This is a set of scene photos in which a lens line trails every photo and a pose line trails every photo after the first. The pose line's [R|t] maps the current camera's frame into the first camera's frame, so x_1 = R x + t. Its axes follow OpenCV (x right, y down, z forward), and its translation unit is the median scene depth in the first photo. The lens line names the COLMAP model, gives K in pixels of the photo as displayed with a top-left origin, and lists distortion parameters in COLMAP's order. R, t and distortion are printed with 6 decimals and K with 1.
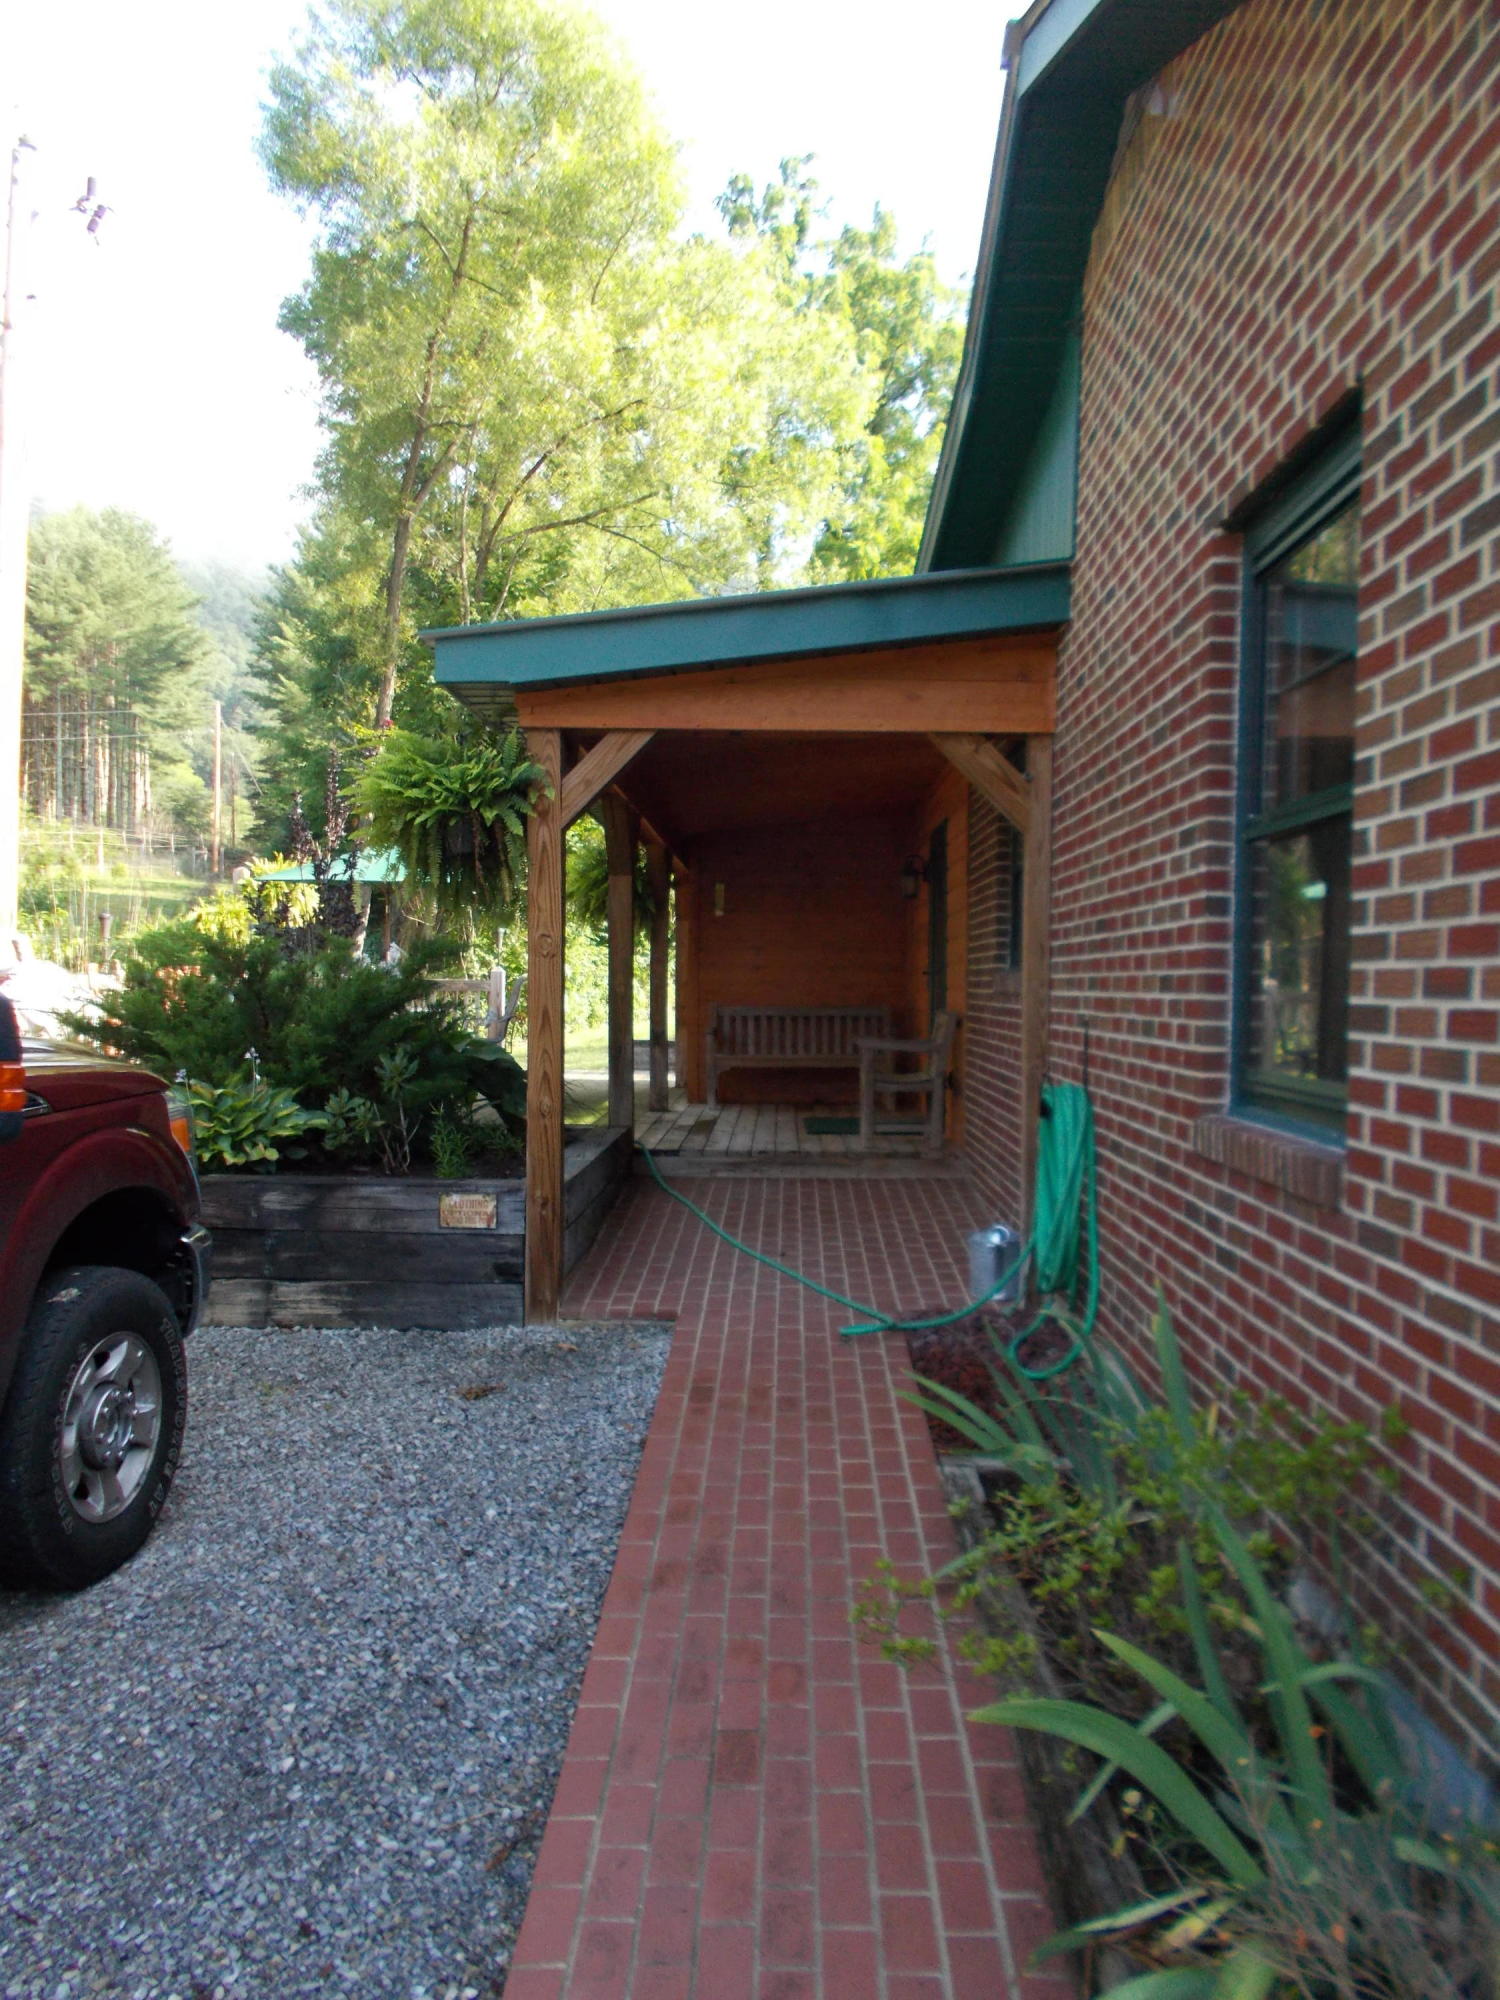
lens RADIAL K [[1538.8, 0, 747.2], [0, 1538.8, 999.1], [0, 0, 1]] dist [0.017833, -0.018307]
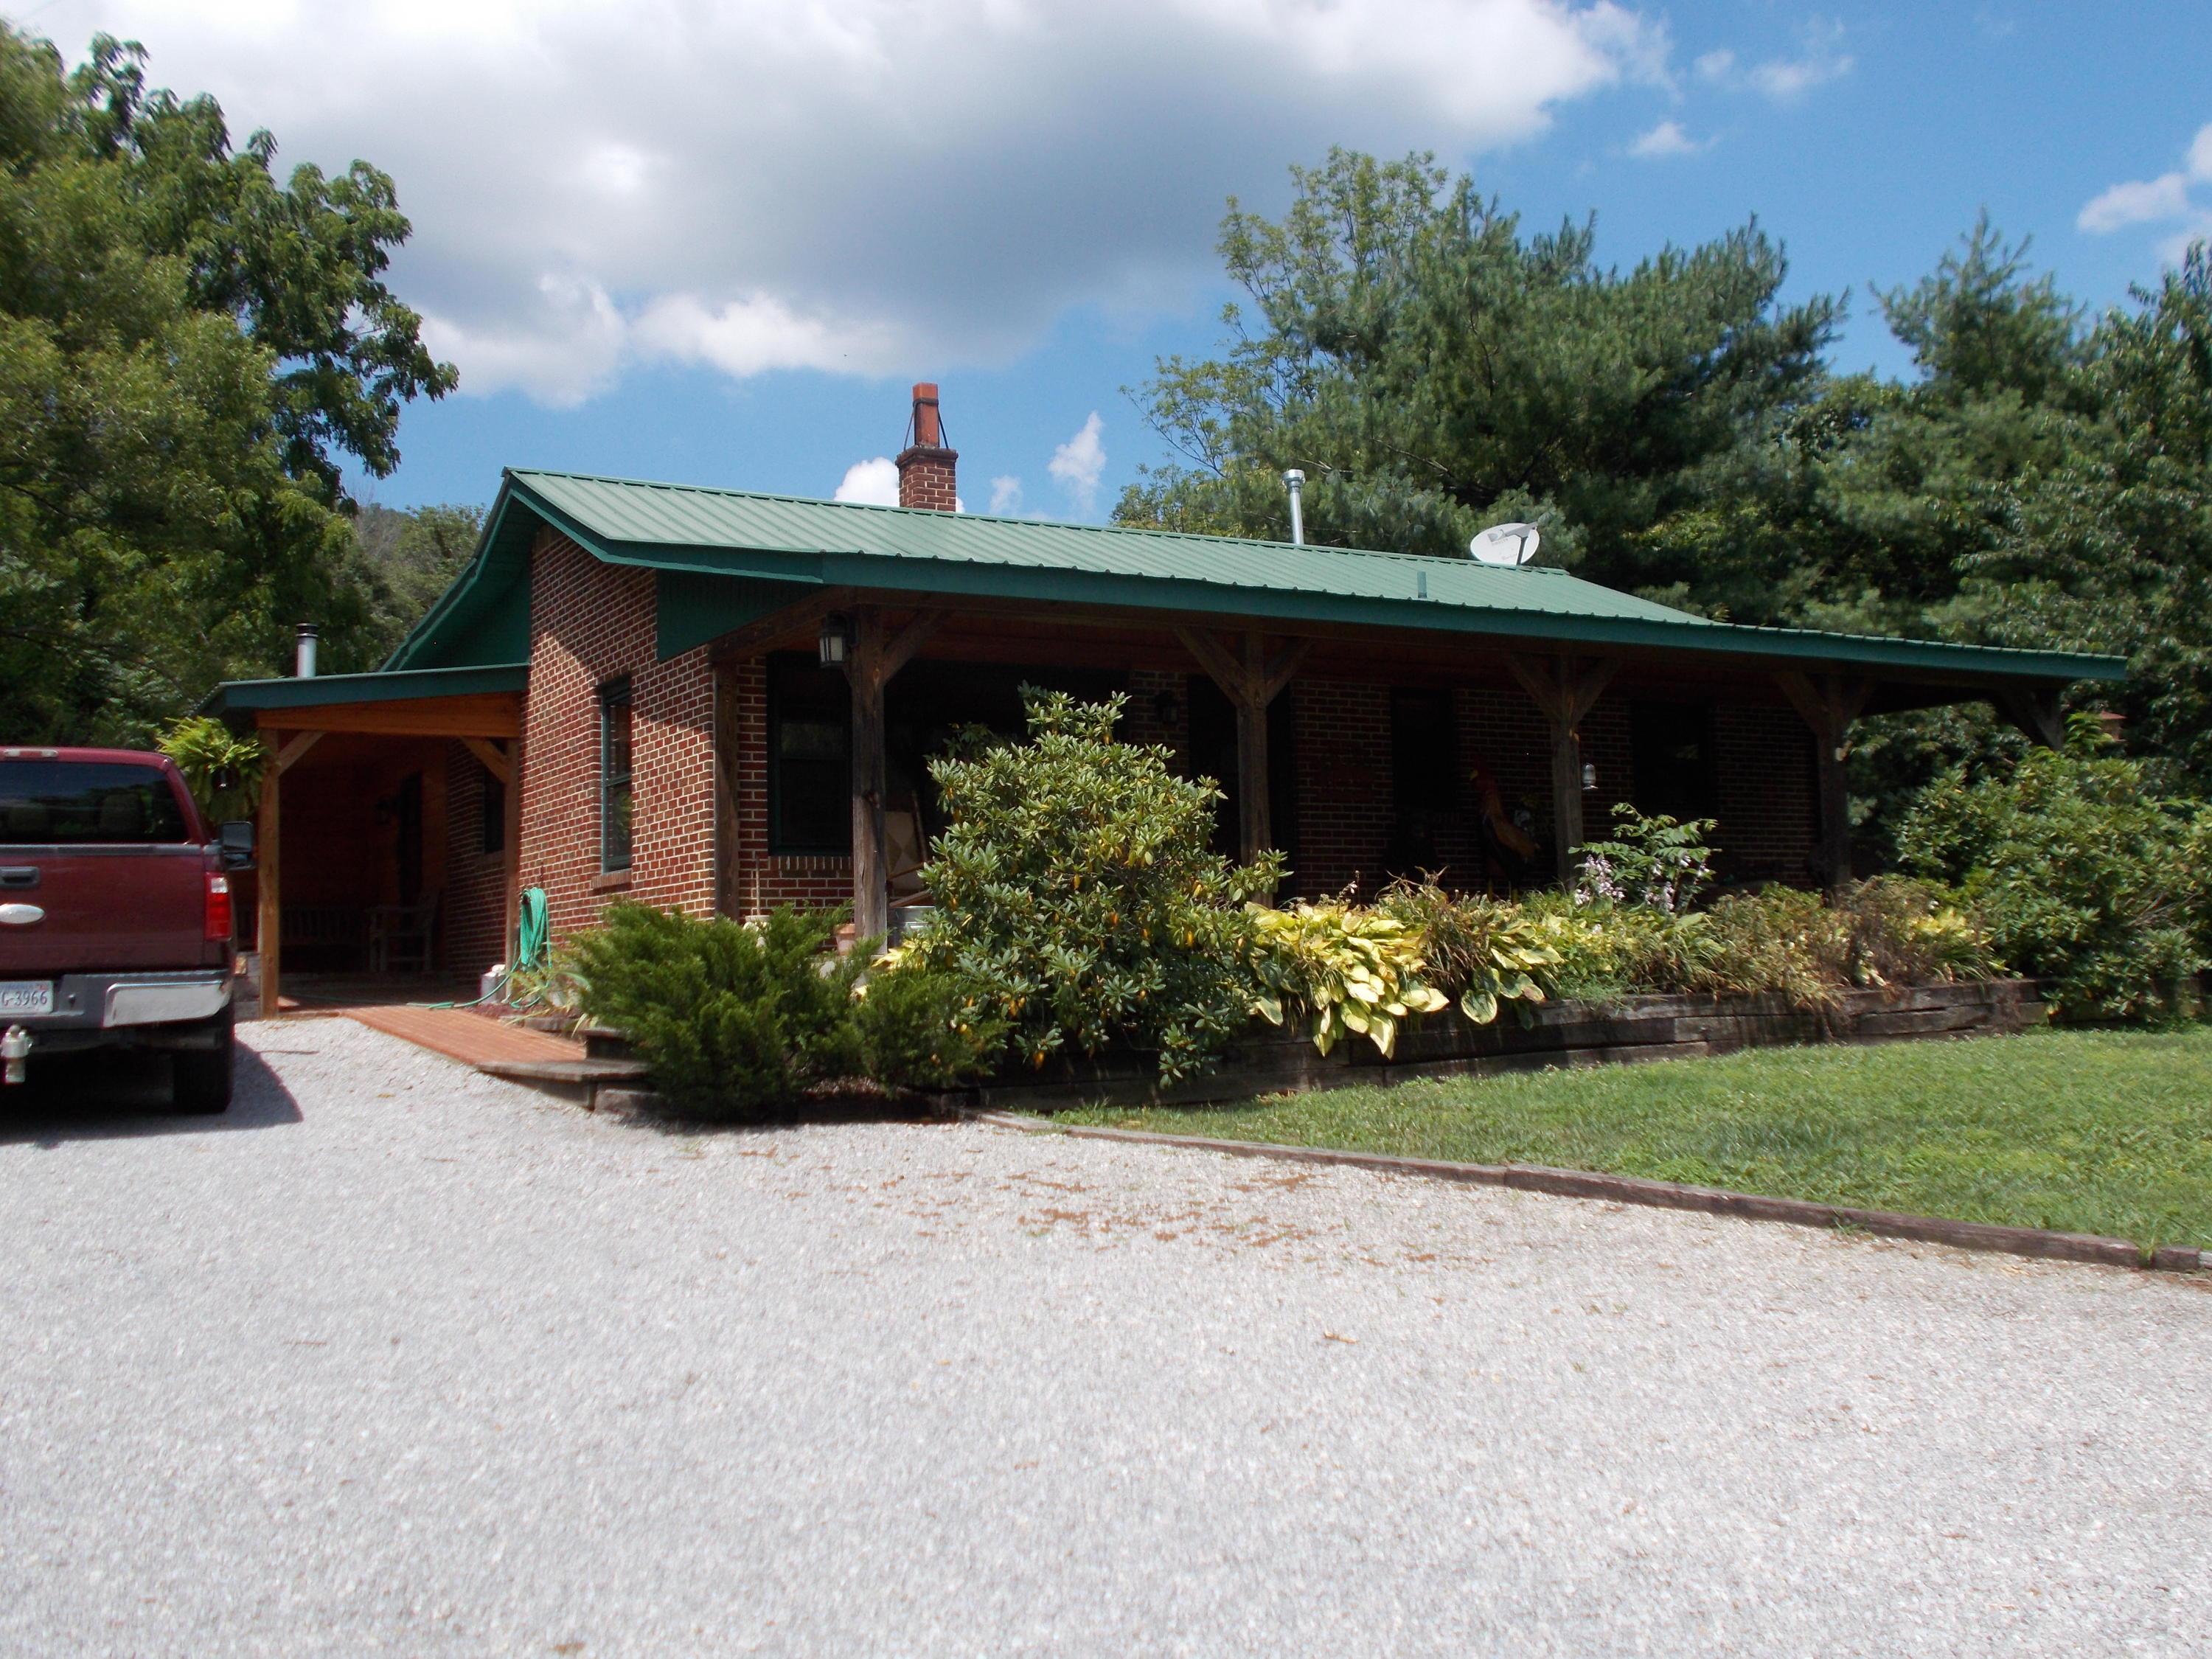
lens RADIAL K [[2068.5, 0, 1114.4], [0, 2068.5, 832.4], [0, 0, 1]] dist [0.025831, 0.000000]
pose [[0.853859, 0.005690, 0.520473, -0.785003], [0.037124, 0.996728, -0.071801, 0.262420], [-0.519178, 0.080629, 0.850854, -2.480389]]
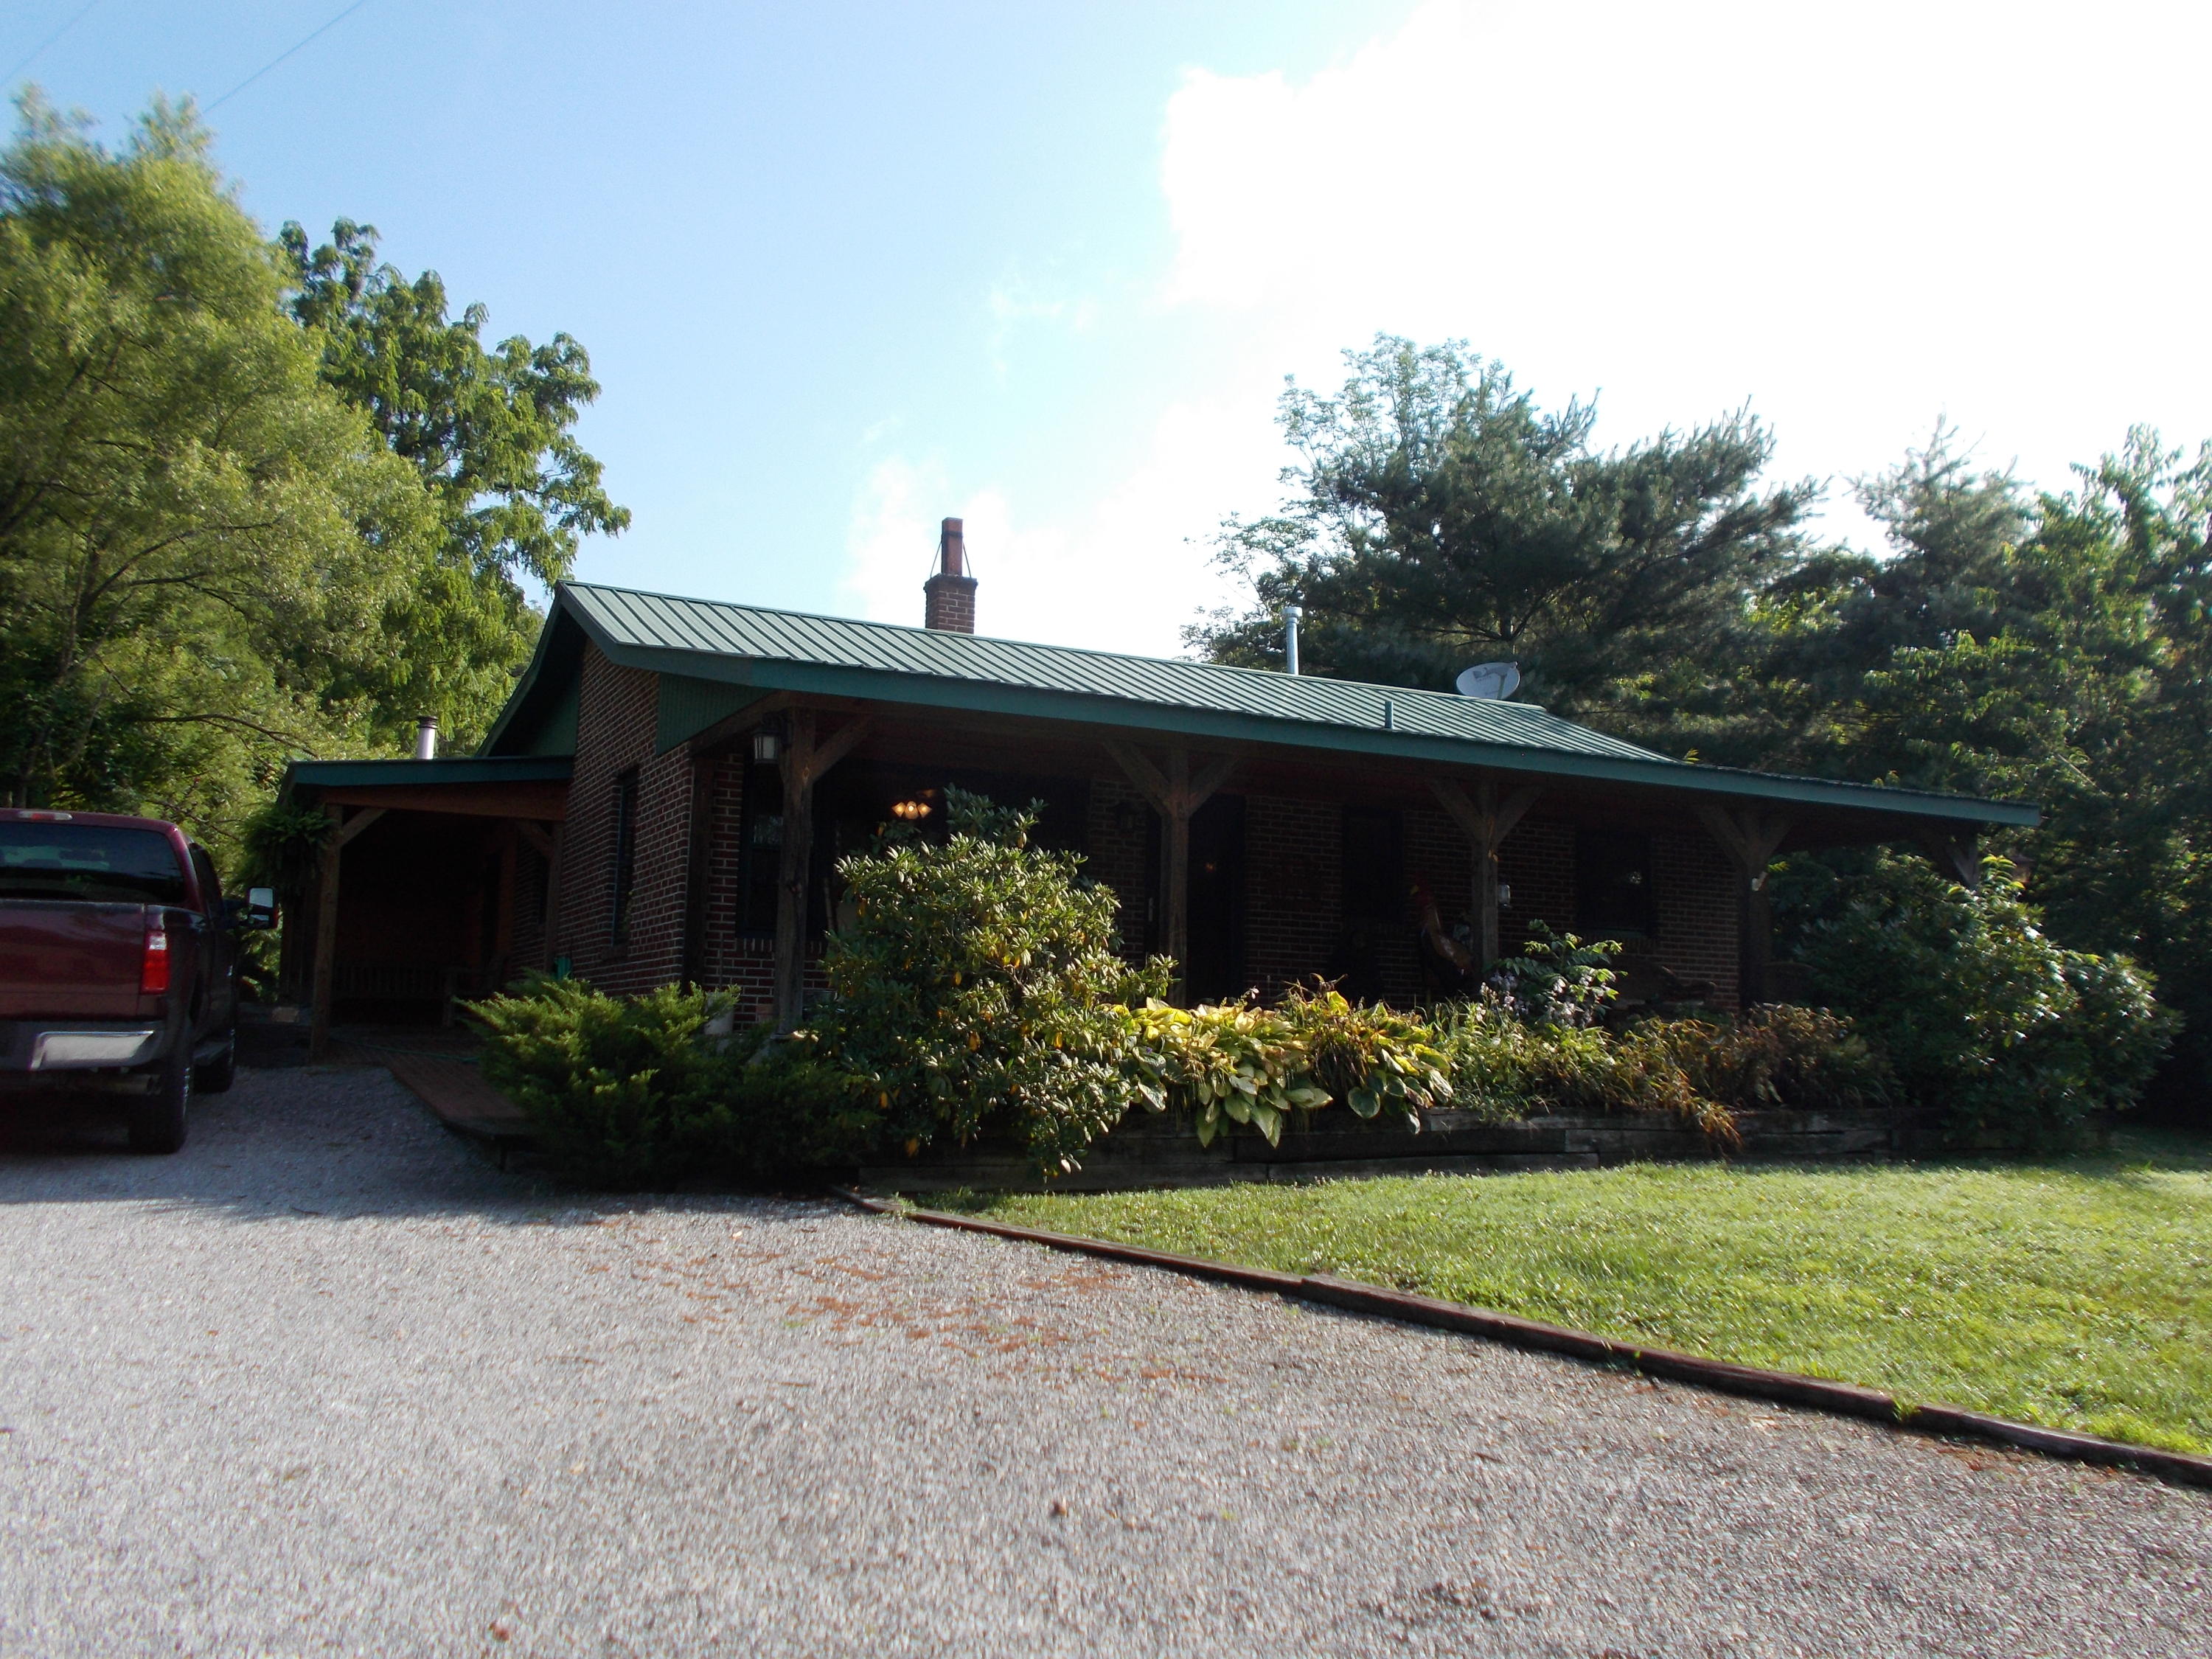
lens RADIAL K [[1803.9, 0, 1106.3], [0, 1803.9, 851.4], [0, 0, 1]] dist [0.010750, -0.000016]
pose [[0.883489, 0.062908, 0.464210, -0.472183], [-0.010051, 0.993259, -0.115475, 0.250423], [-0.468345, 0.097356, 0.878166, -2.447702]]
